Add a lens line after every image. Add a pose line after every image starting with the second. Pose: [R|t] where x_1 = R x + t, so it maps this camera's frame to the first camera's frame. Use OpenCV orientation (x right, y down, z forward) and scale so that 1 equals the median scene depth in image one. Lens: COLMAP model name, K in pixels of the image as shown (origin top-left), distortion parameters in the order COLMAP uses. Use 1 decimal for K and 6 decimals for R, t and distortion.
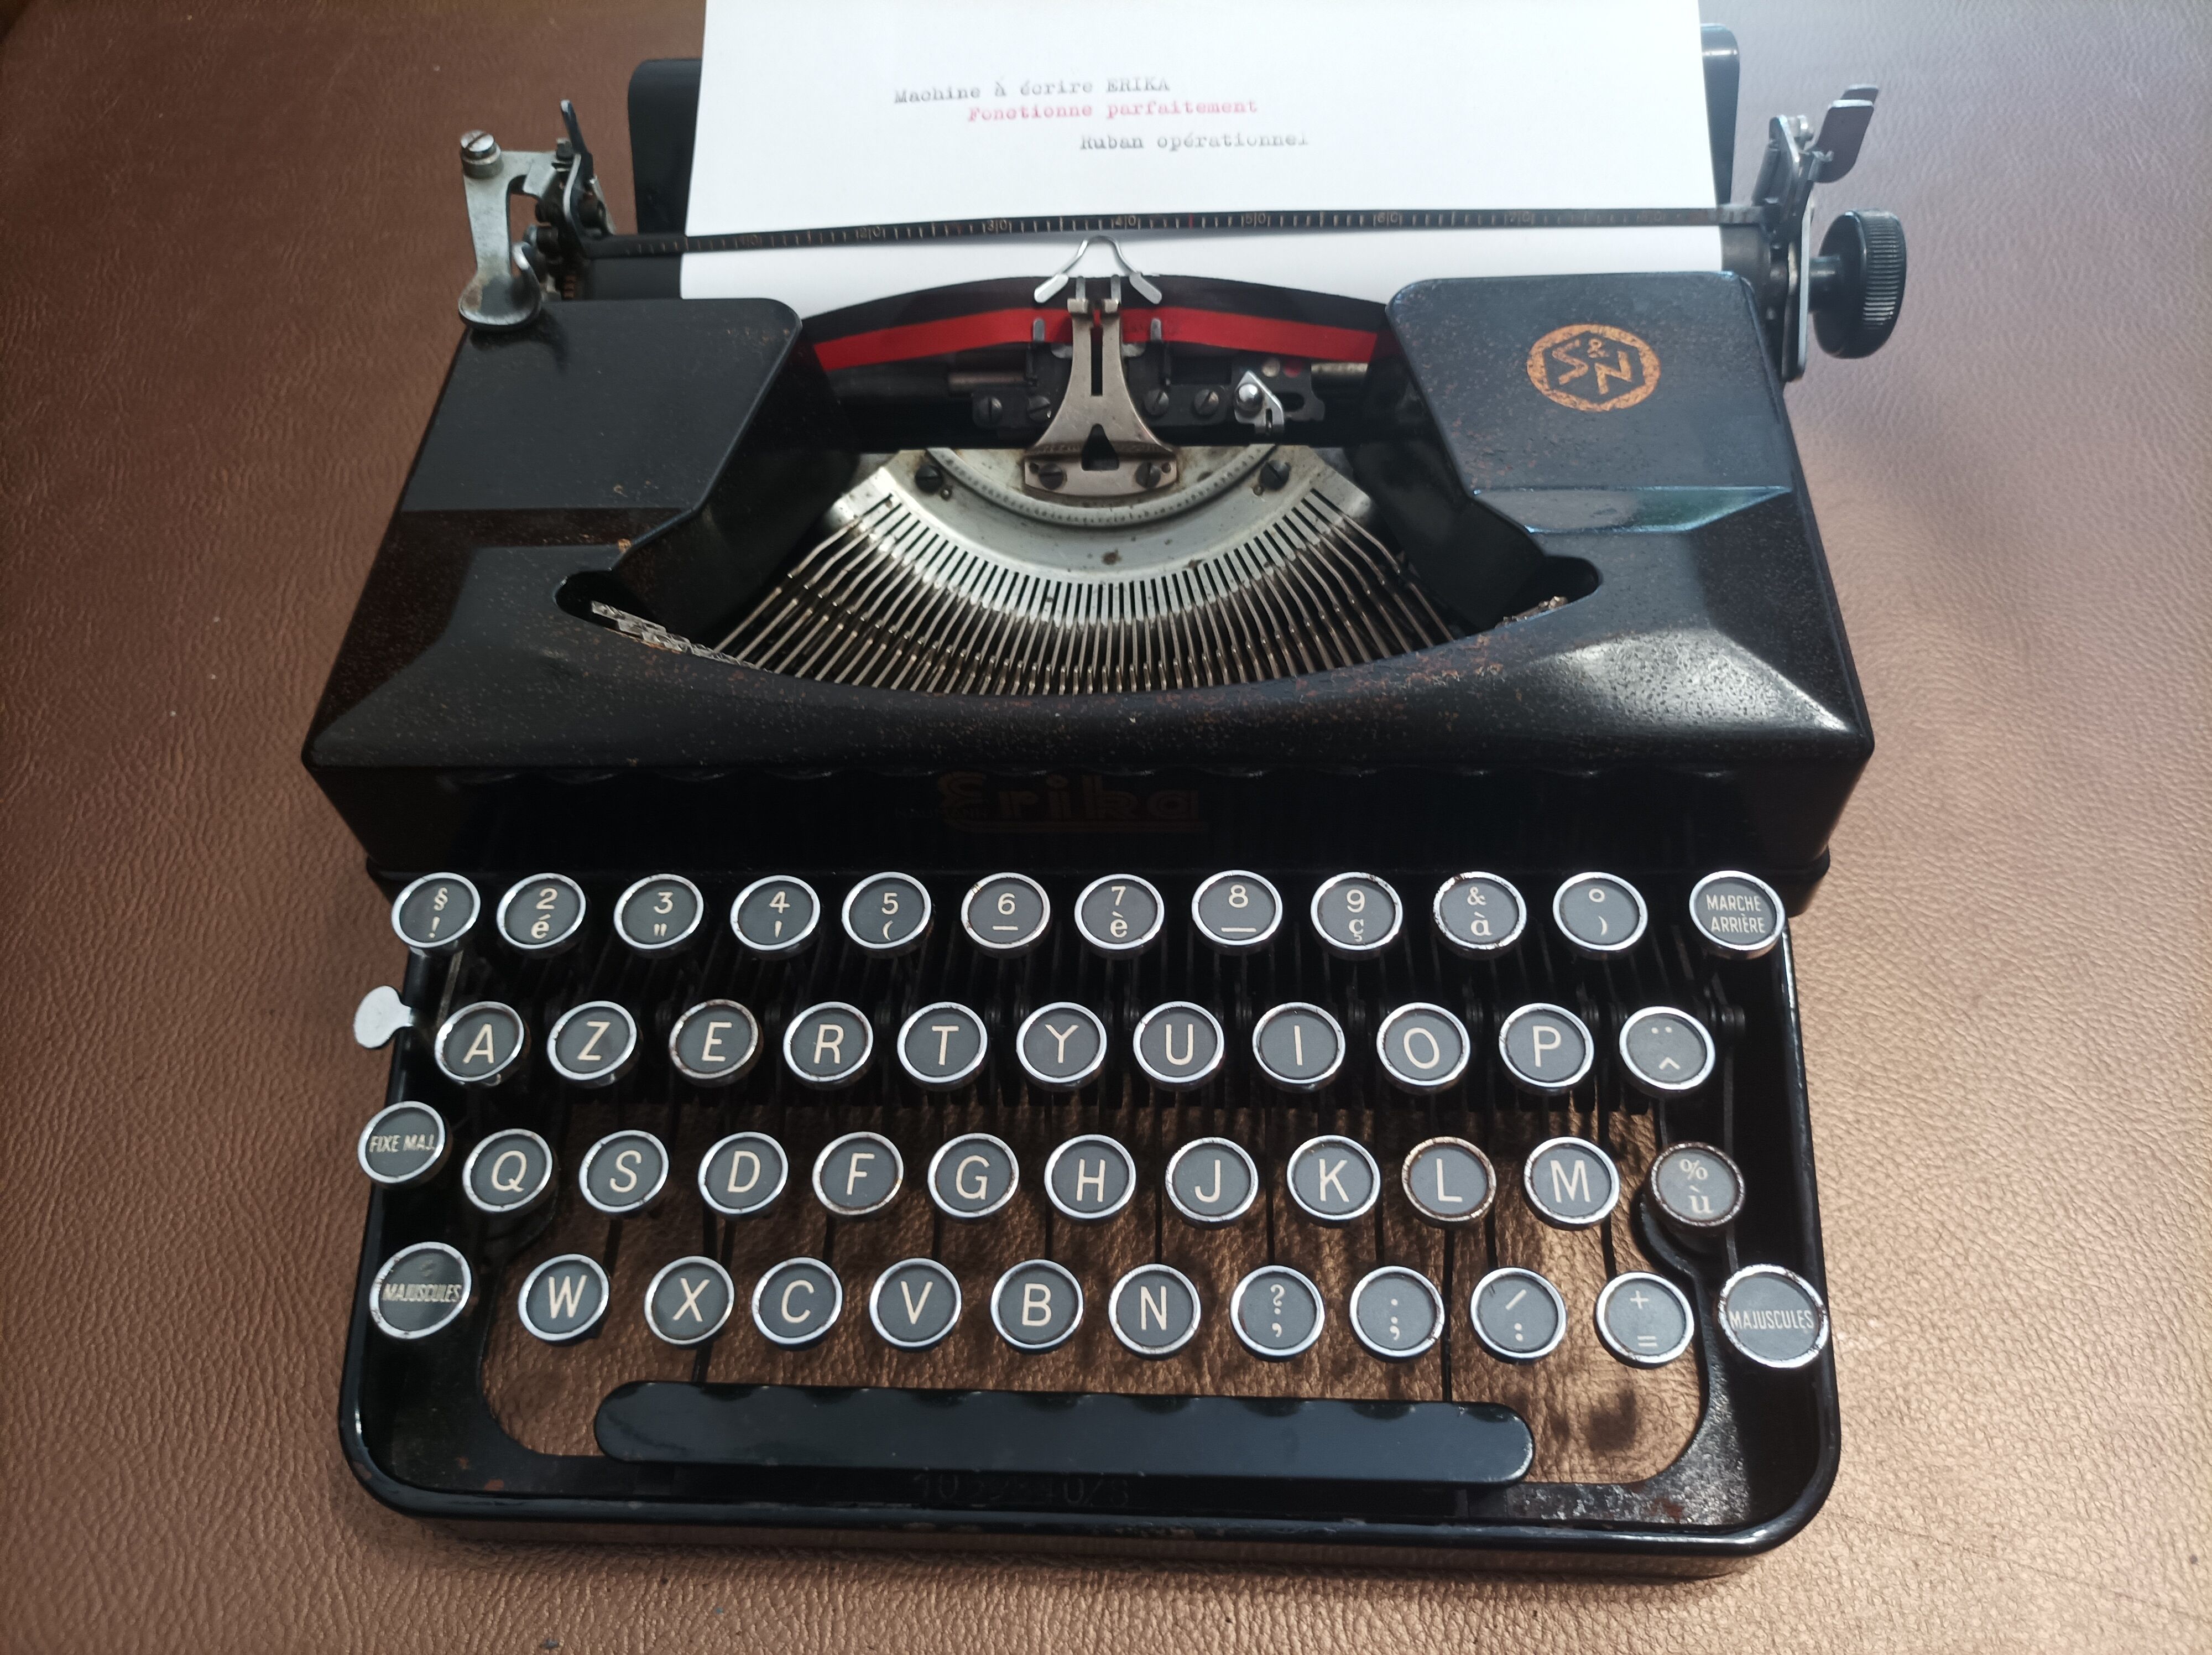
lens RADIAL K [[1550.4, 0, 1106.0], [0, 1550.4, 827.5], [0, 0, 1]] dist [0.005264, 0.000951]
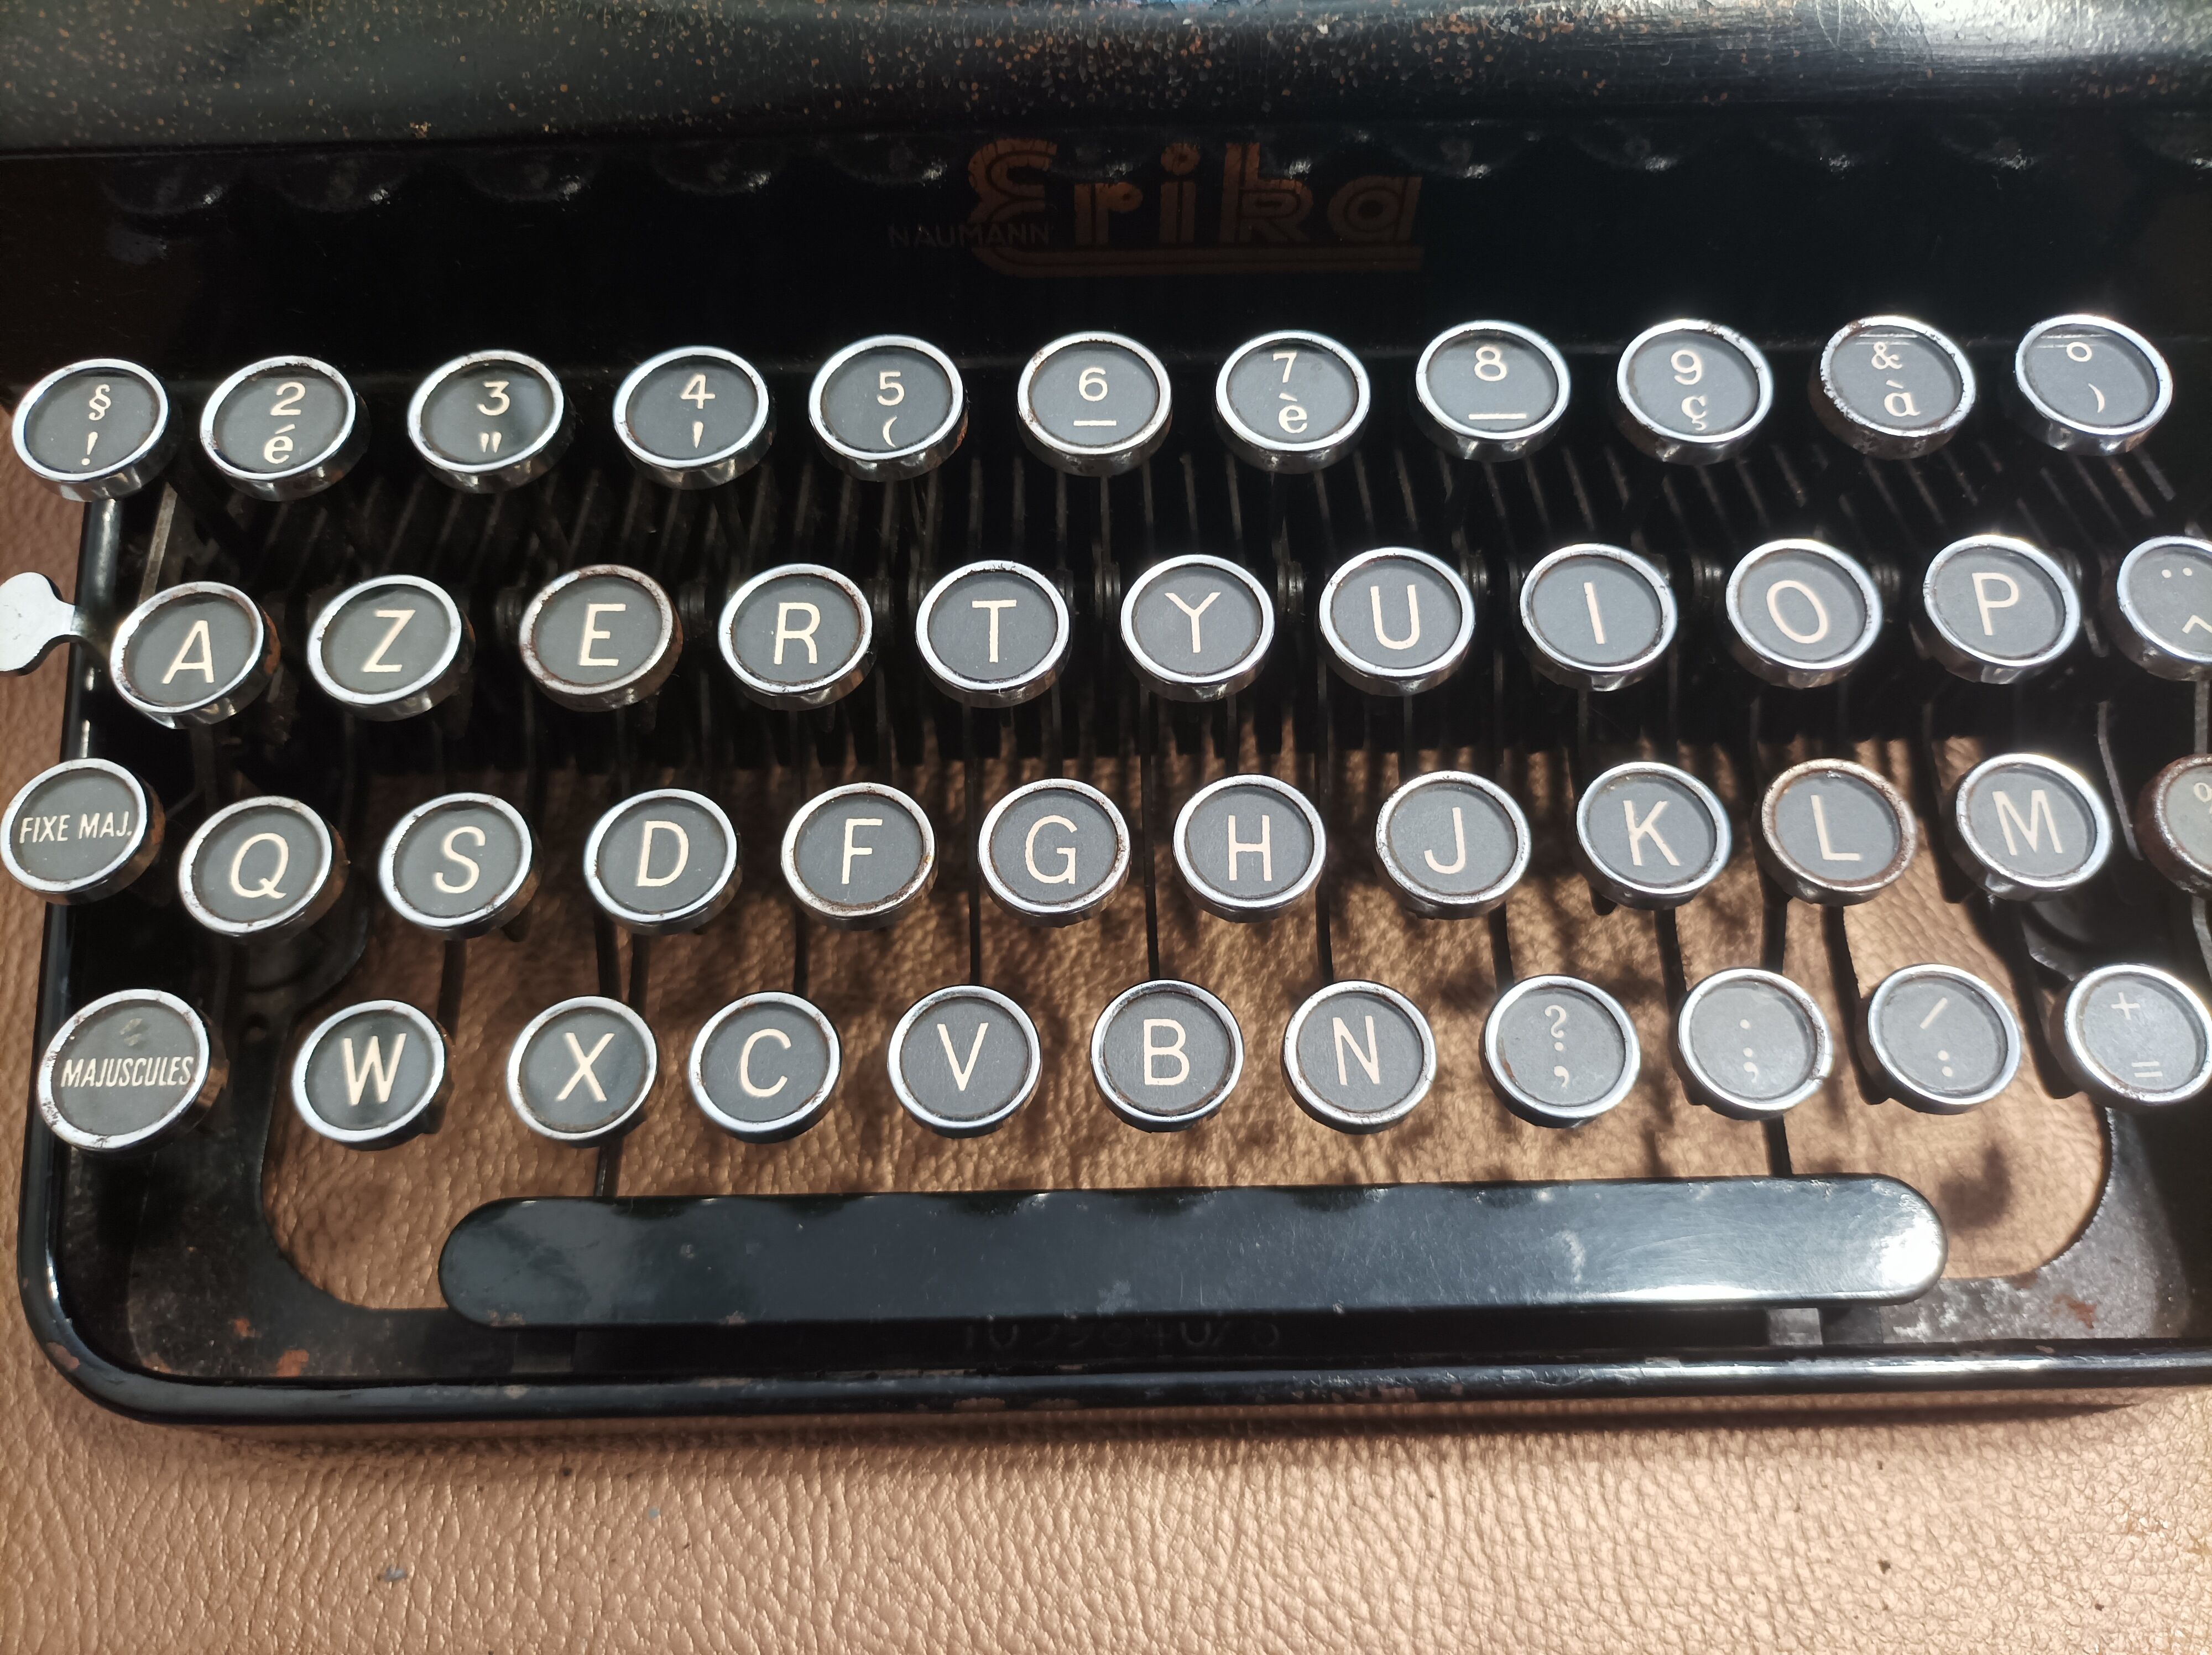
lens RADIAL K [[1846.6, 0, 1100.6], [0, 1846.6, 762.8], [0, 0, 1]] dist [-0.034951, 0.129157]
pose [[0.998483, -0.028499, 0.047109, -0.090988], [0.020831, 0.987552, 0.155906, 0.075400], [-0.050965, -0.154688, 0.986648, 0.278639]]
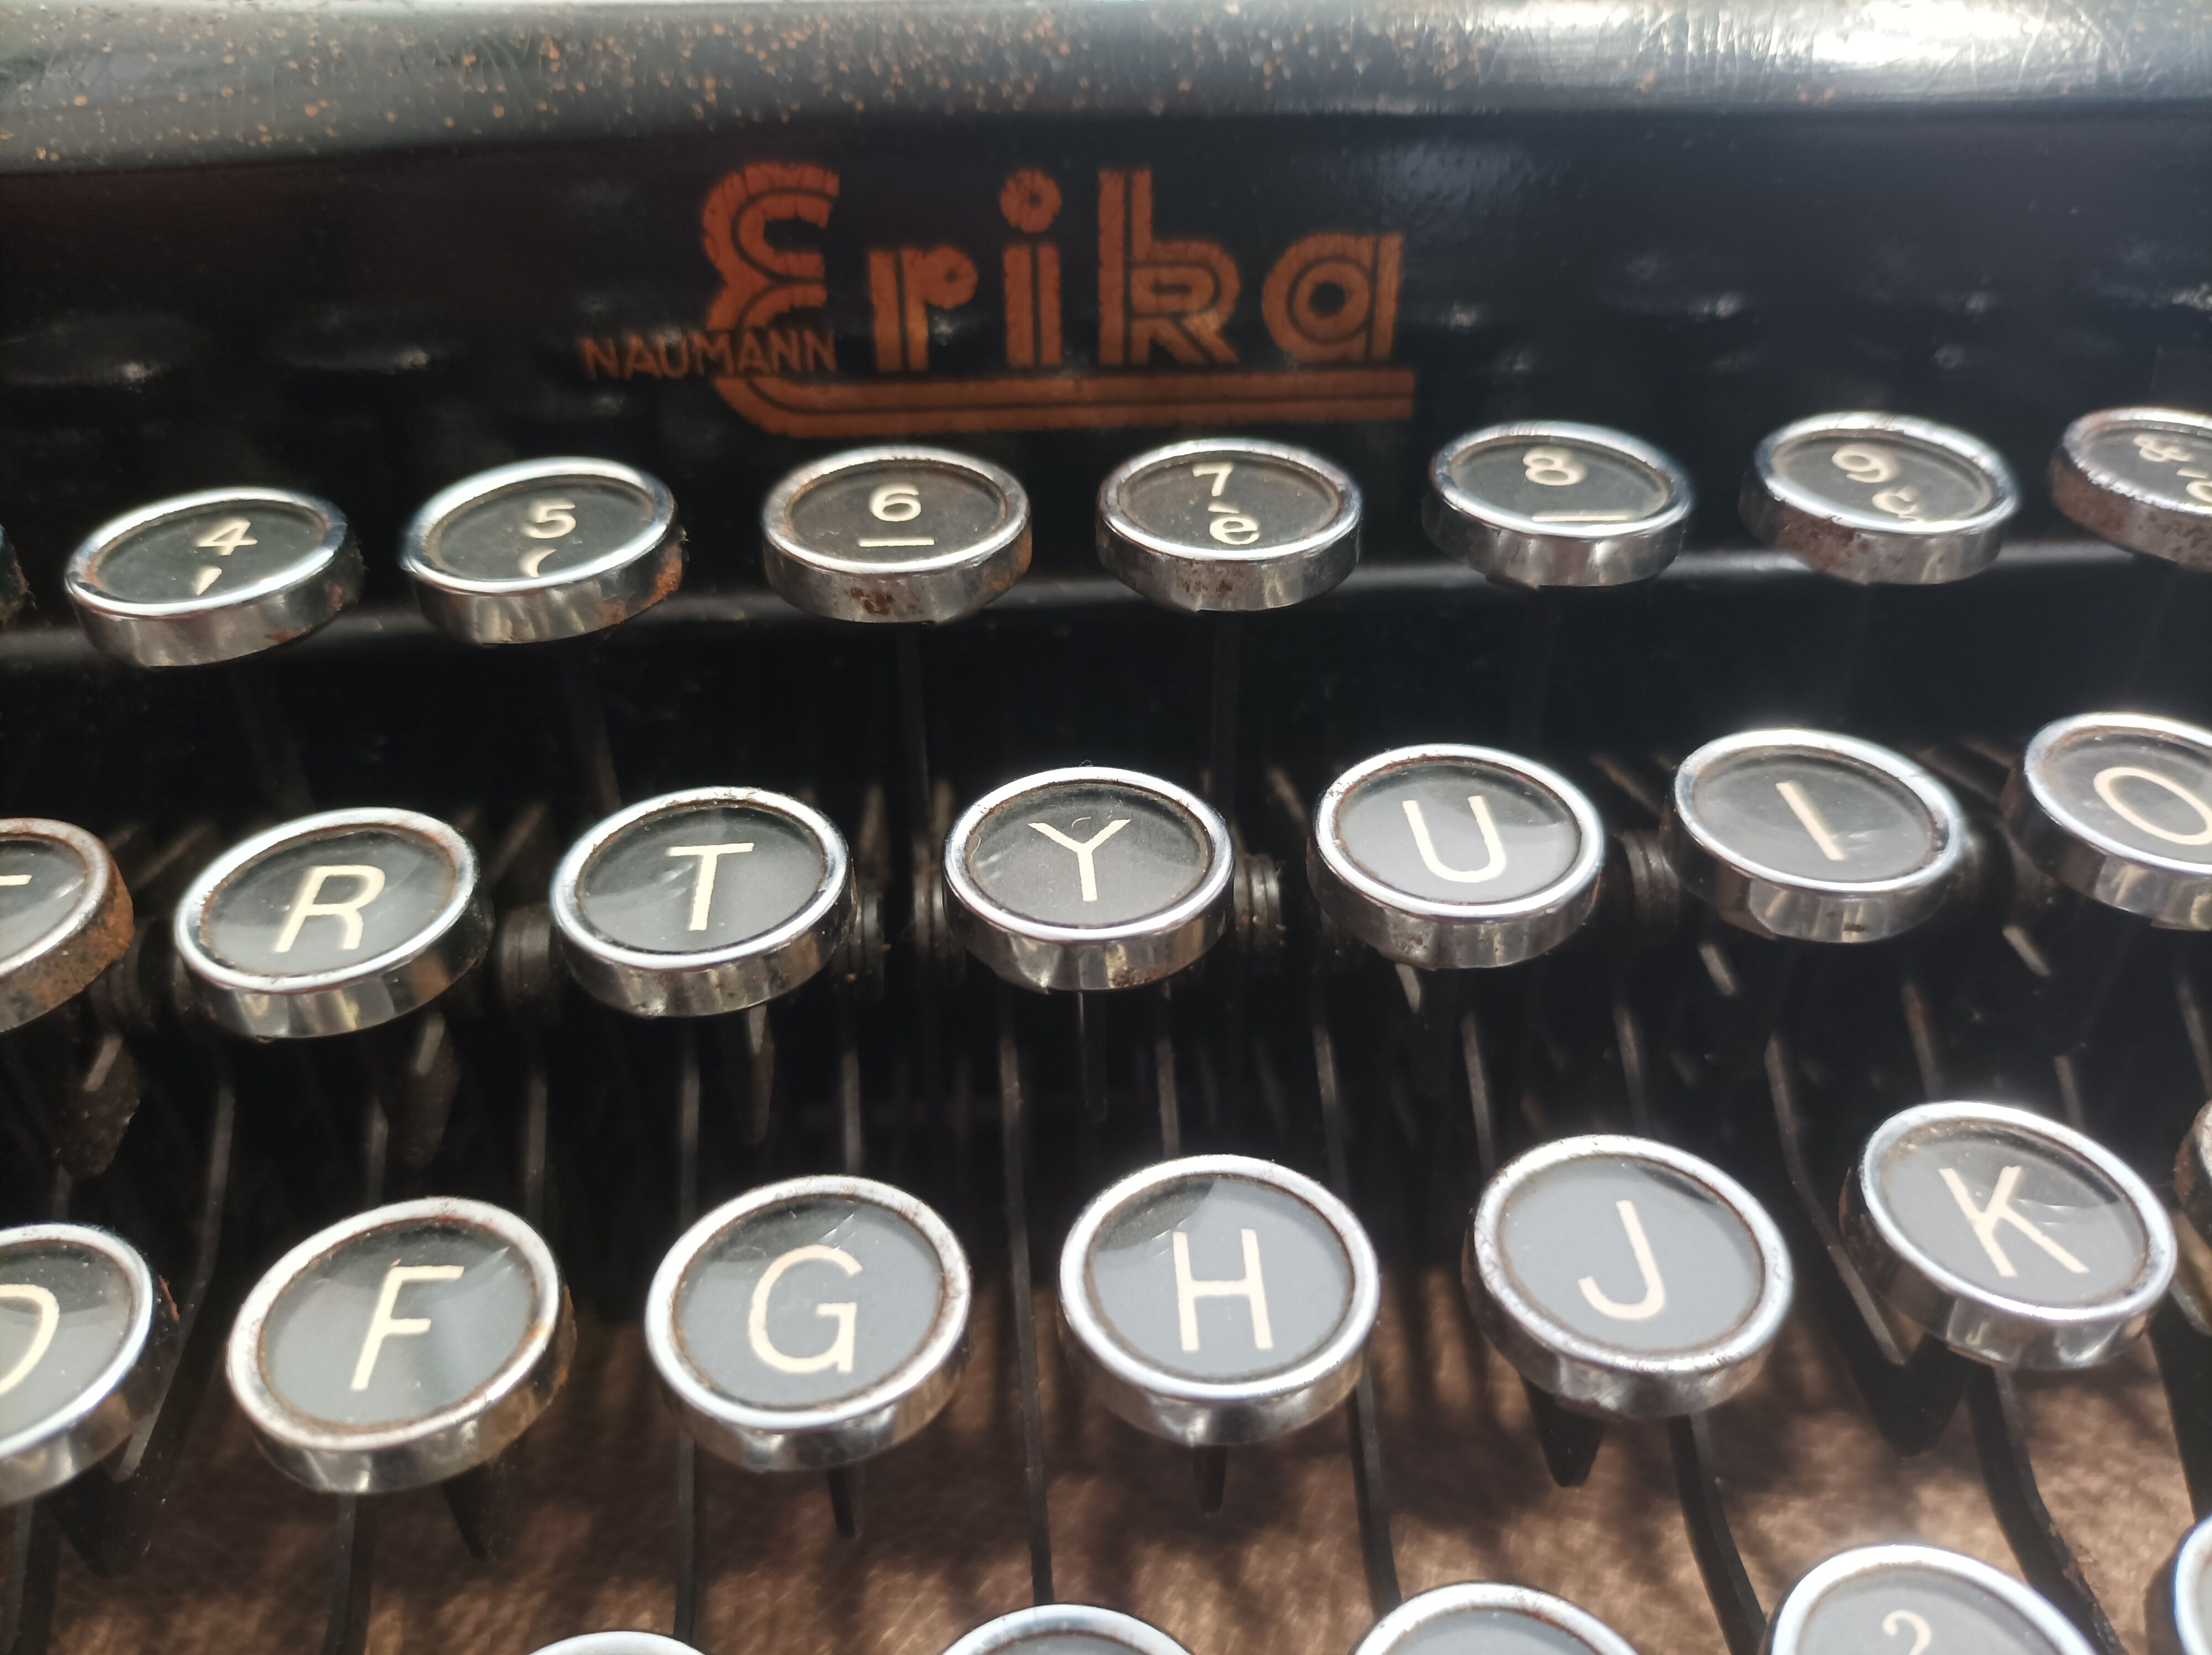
lens RADIAL K [[1784.9, 0, 1106.0], [0, 1784.9, 827.5], [0, 0, 1]] dist [-0.066487, -0.002885]
pose [[0.994441, -0.033627, 0.099784, -0.055511], [0.064586, 0.943235, -0.325787, 0.230002], [-0.083165, 0.330421, 0.940163, 0.604935]]
